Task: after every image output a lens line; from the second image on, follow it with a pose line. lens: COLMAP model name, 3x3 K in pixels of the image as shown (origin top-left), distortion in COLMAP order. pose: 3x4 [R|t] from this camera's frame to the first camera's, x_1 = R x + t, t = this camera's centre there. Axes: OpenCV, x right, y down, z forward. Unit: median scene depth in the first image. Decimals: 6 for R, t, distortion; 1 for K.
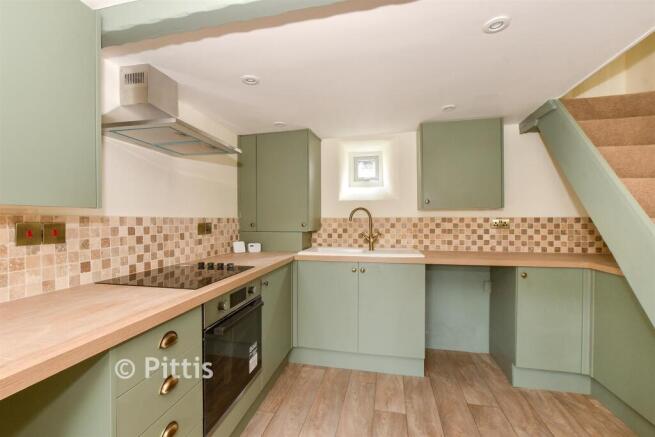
lens RADIAL K [[305.8, 0, 320.8], [0, 305.8, 219.9], [0, 0, 1]] dist [-0.002740, -0.000061]
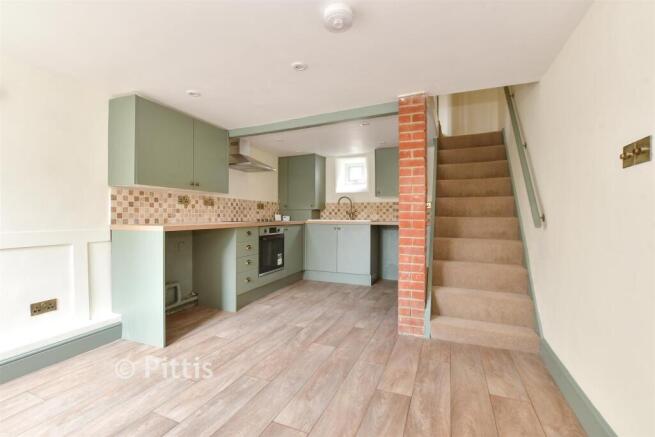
lens RADIAL K [[305.8, 0, 330.3], [0, 305.8, 216.4], [0, 0, 1]] dist [-0.002740, -0.000061]
pose [[0.989276, 0.006035, -0.145933, 0.328719], [-0.005538, 0.999977, 0.003814, 0.073768], [0.145953, -0.002965, 0.989287, -0.822400]]
